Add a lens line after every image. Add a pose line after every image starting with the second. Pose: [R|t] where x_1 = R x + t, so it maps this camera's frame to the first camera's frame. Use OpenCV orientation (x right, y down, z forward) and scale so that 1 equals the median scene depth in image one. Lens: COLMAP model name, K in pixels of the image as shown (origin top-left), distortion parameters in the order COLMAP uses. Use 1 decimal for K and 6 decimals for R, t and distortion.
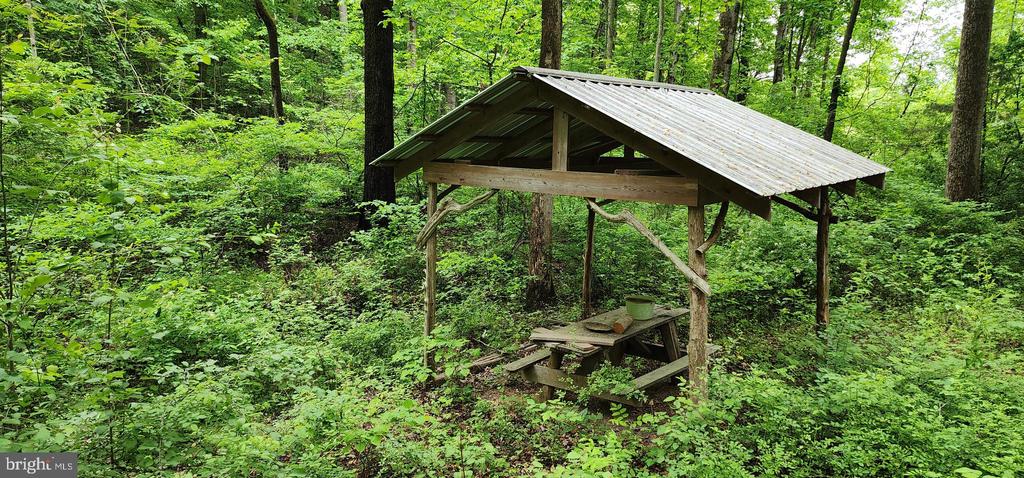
lens RADIAL K [[694.7, 0, 516.2], [0, 694.7, 241.5], [0, 0, 1]] dist [0.076199, -0.067740]
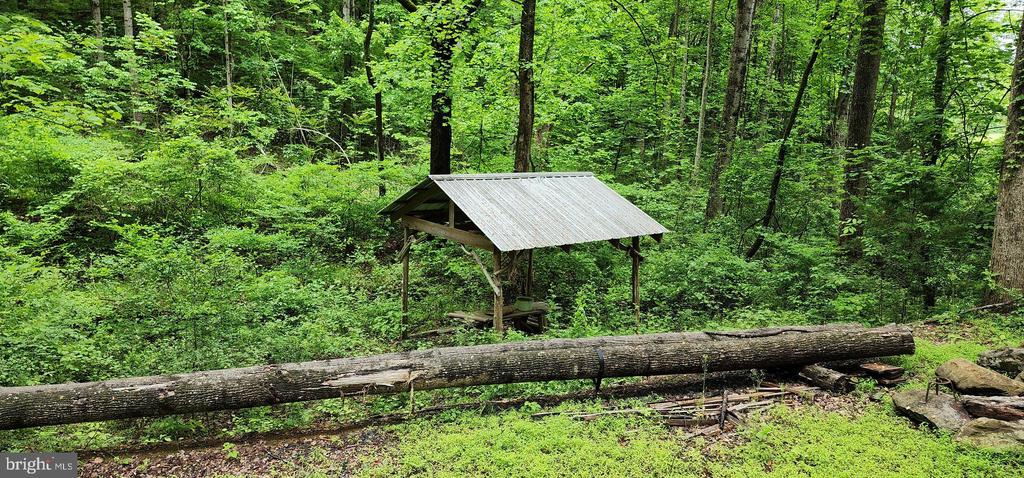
lens RADIAL K [[694.7, 0, 509.0], [0, 694.7, 237.3], [0, 0, 1]] dist [0.076199, -0.067740]
pose [[0.974802, 0.050448, -0.217292, 0.287657], [-0.051494, 0.998673, 0.000847, -0.038033], [0.217047, 0.010363, 0.976106, -0.381665]]
